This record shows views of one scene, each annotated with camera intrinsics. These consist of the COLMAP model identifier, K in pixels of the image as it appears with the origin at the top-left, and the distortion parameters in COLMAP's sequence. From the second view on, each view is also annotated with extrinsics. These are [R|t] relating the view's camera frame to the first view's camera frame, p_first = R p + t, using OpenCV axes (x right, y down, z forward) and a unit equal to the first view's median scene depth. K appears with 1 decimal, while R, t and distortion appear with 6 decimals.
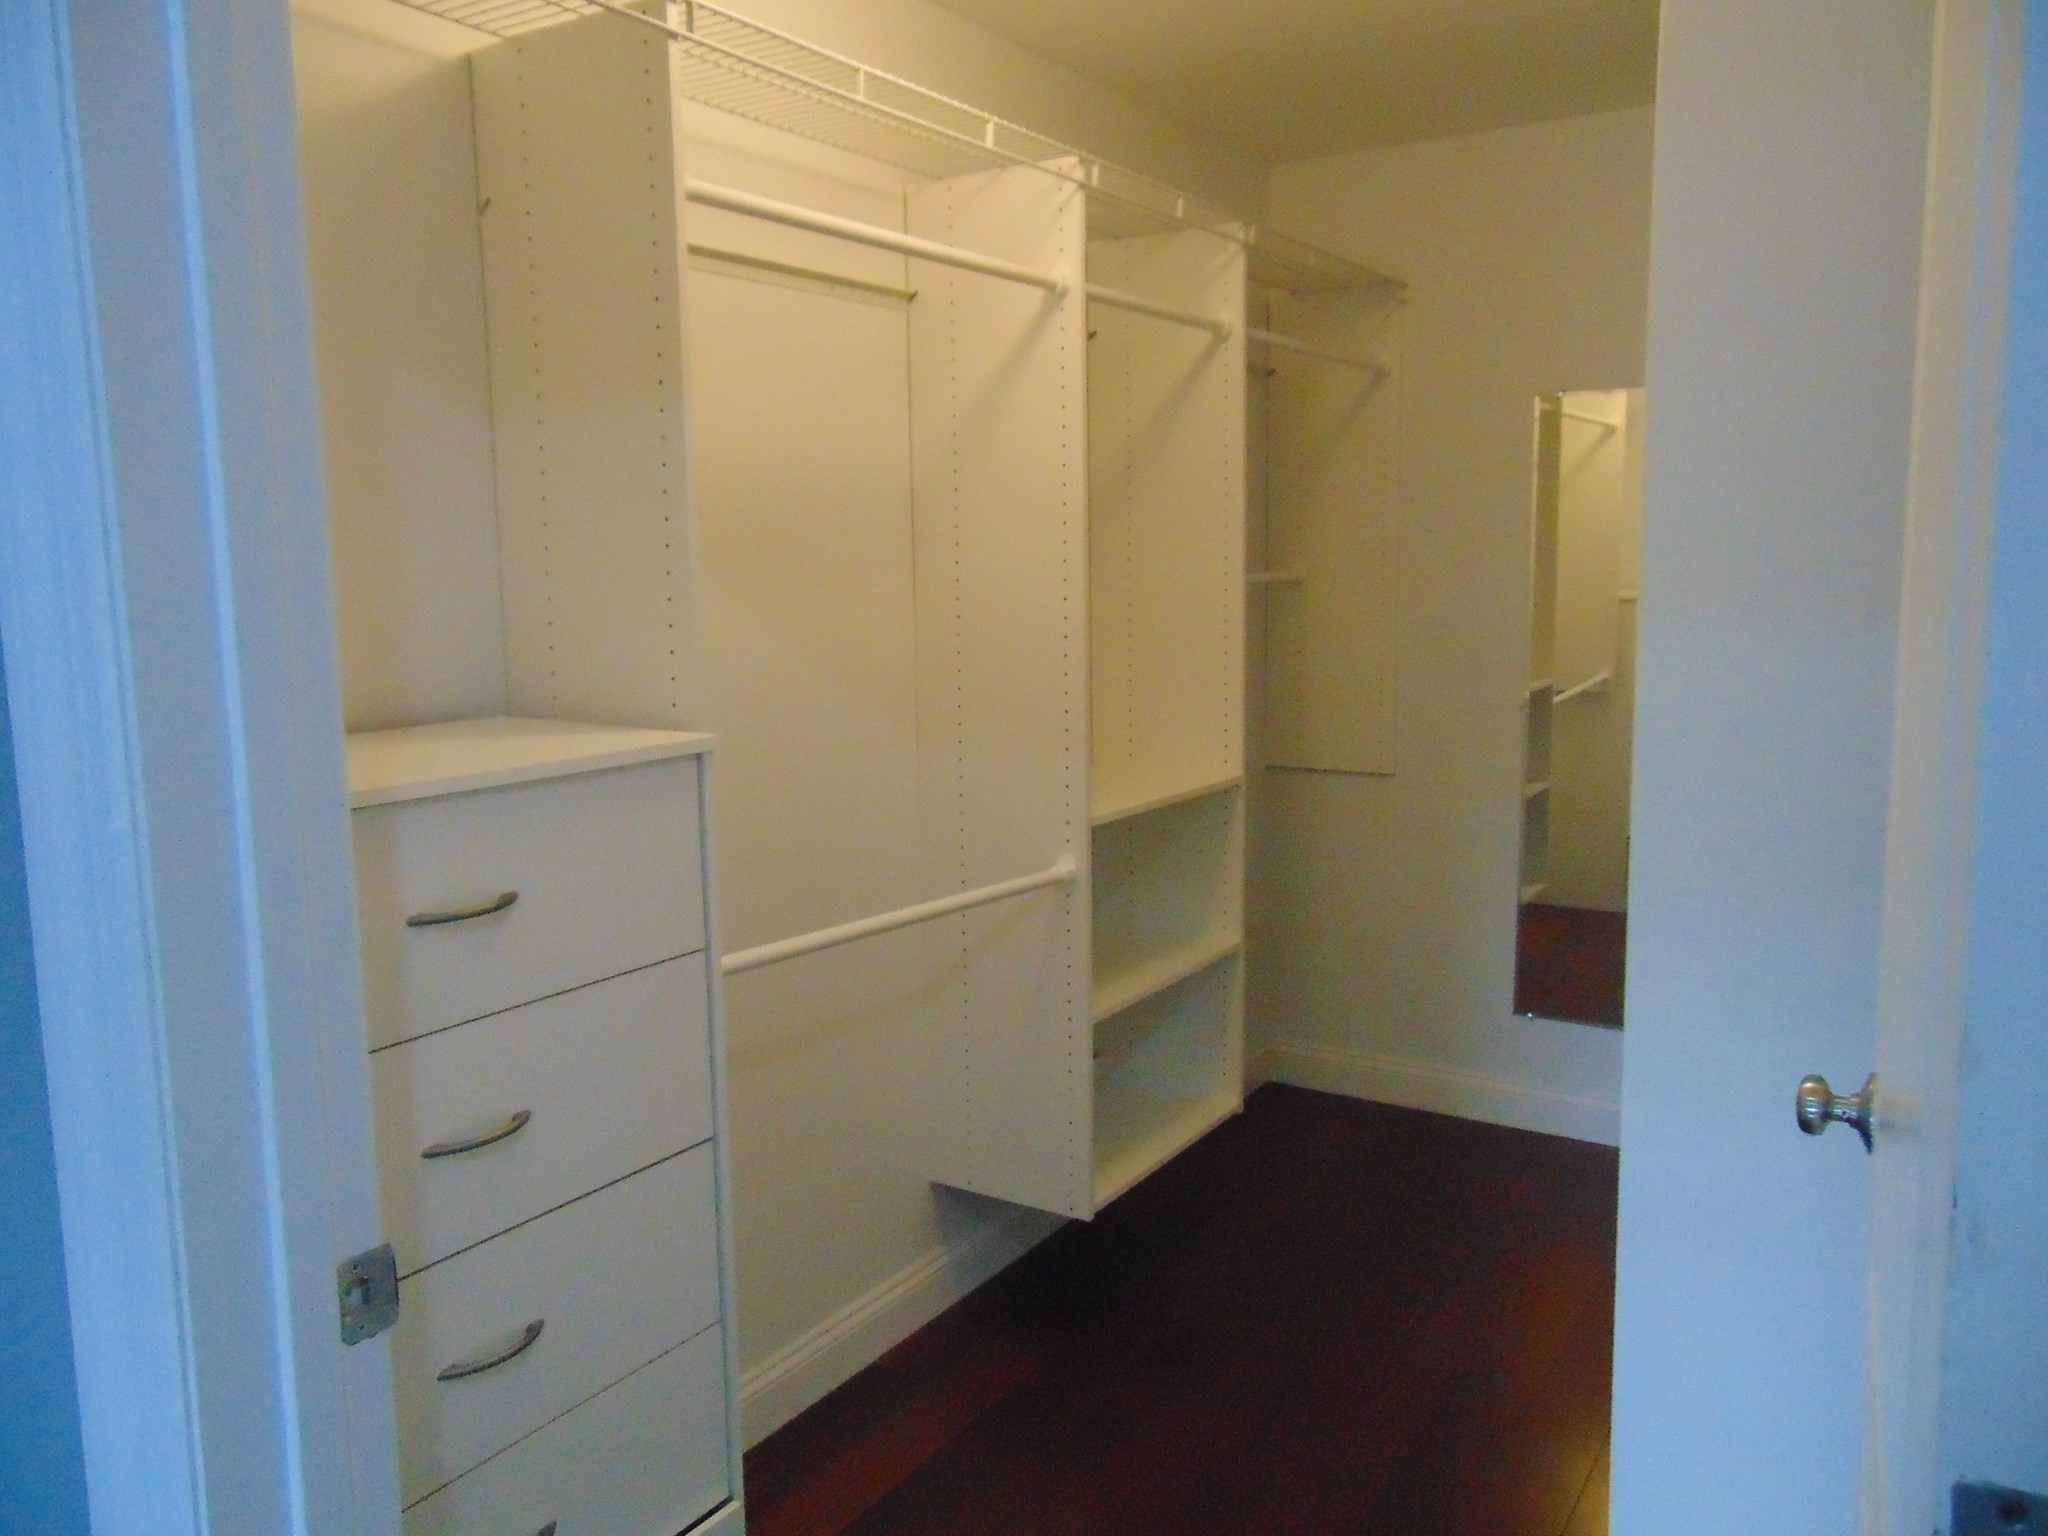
lens RADIAL K [[1541.7, 0, 1027.3], [0, 1541.7, 765.1], [0, 0, 1]] dist [-0.010830, 0.041979]
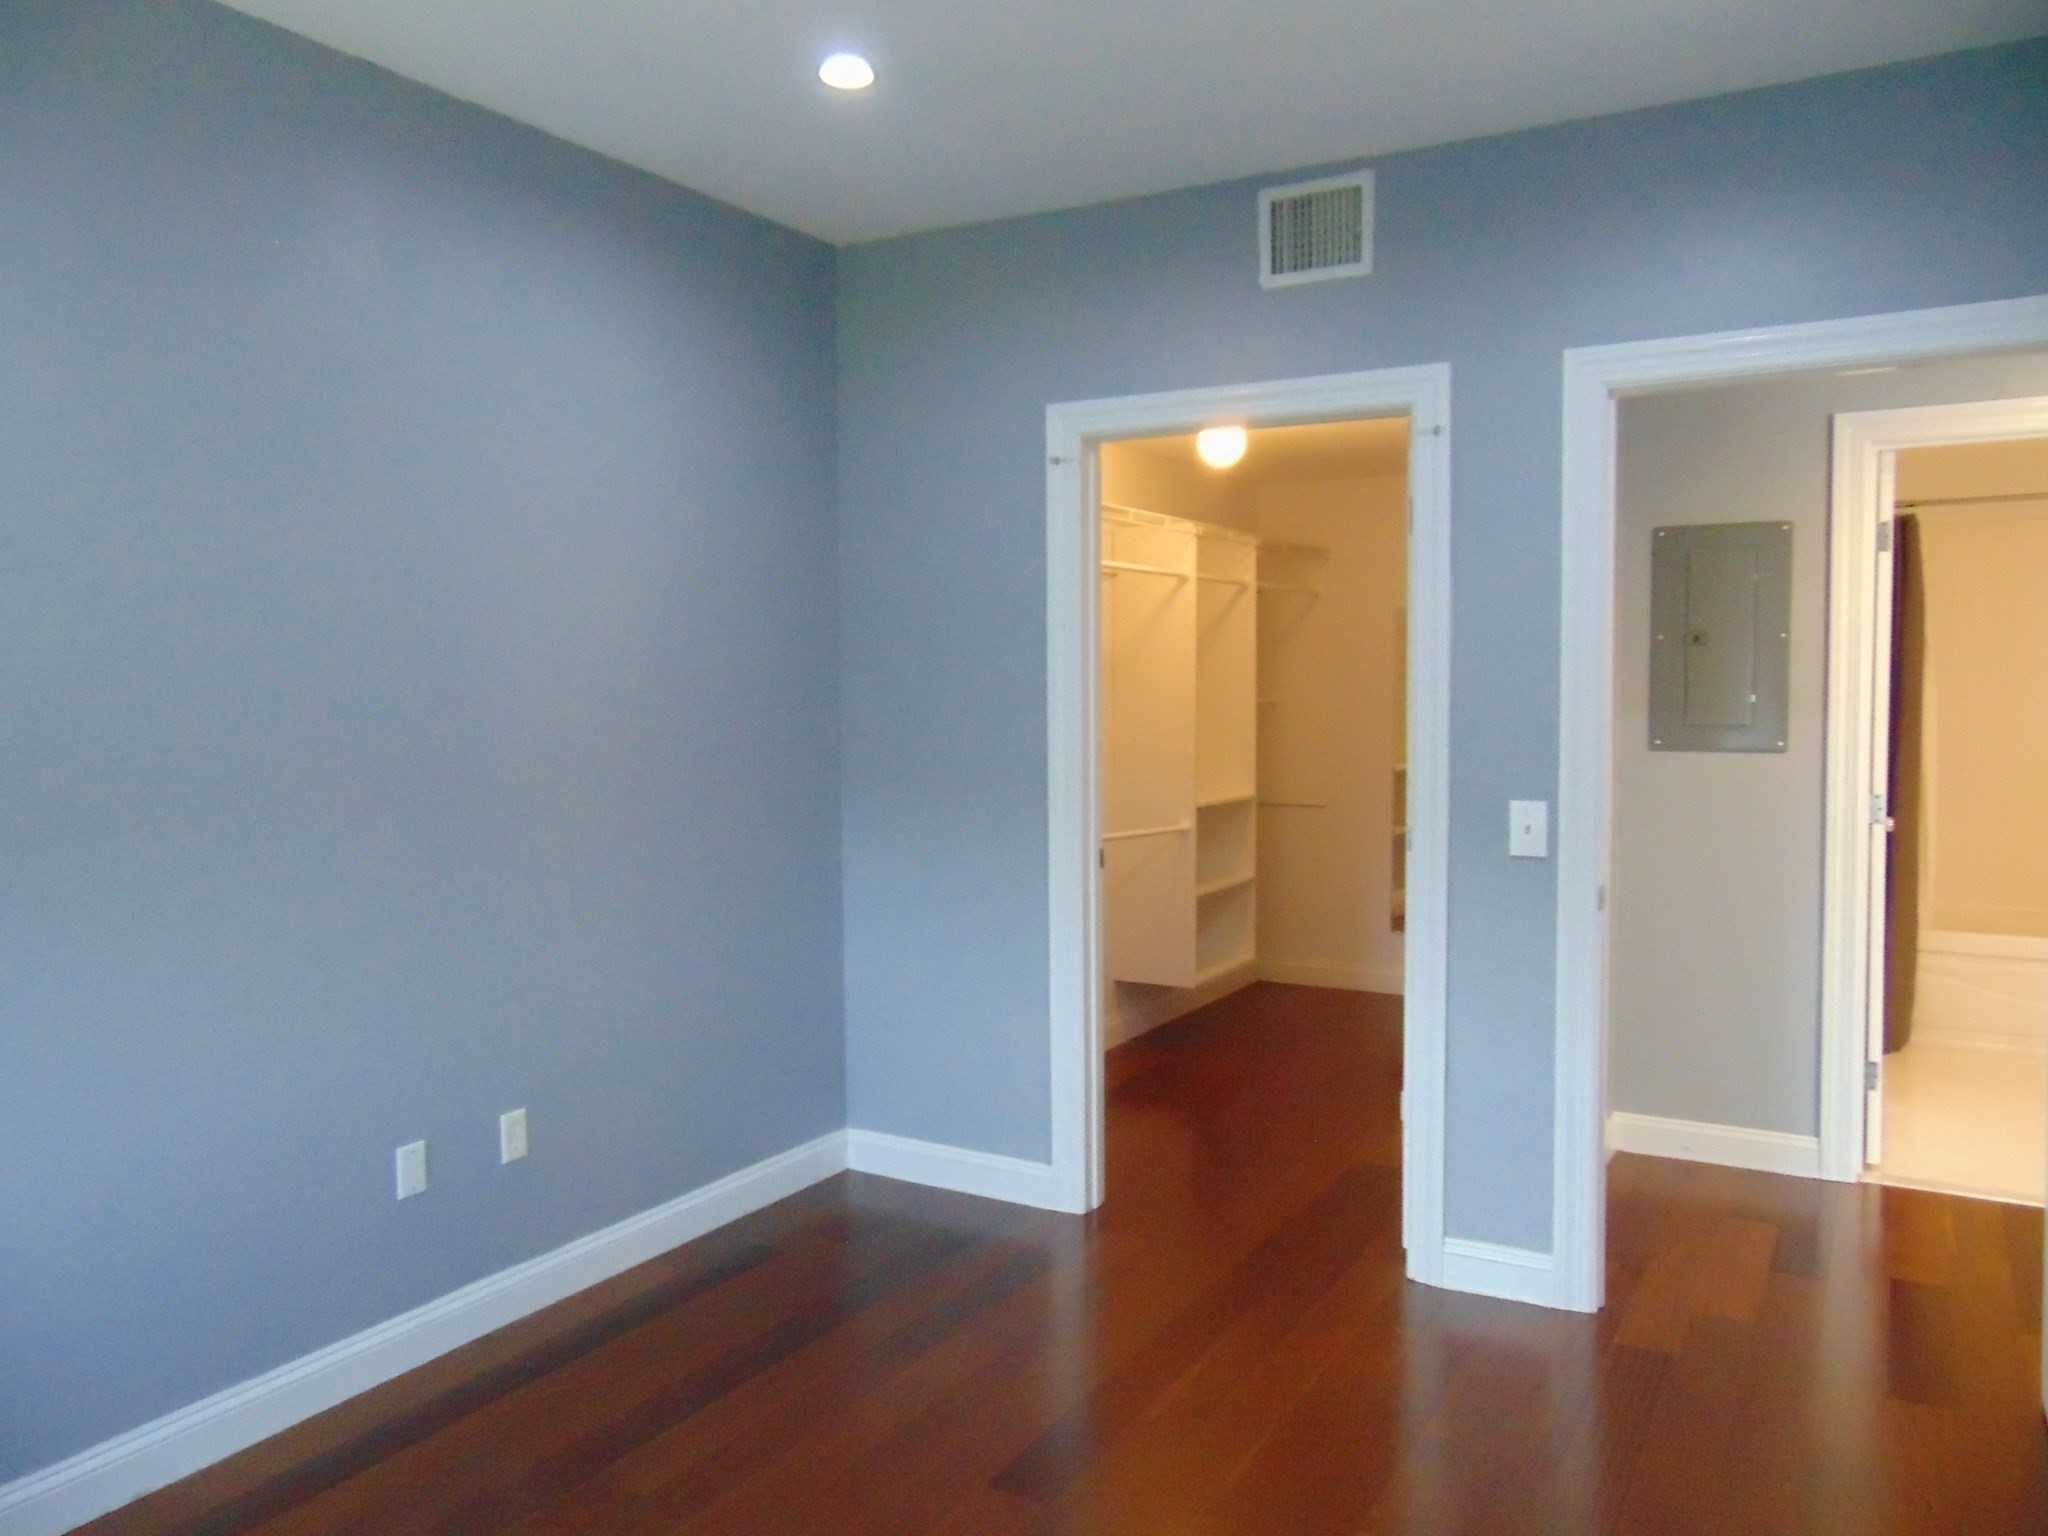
lens RADIAL K [[1541.7, 0, 1020.1], [0, 1541.7, 766.2], [0, 0, 1]] dist [-0.010830, 0.041979]
pose [[0.999021, 0.008614, 0.043385, -0.280571], [-0.005032, 0.996619, -0.082011, 0.148004], [-0.043945, 0.081712, 0.995687, -1.112598]]
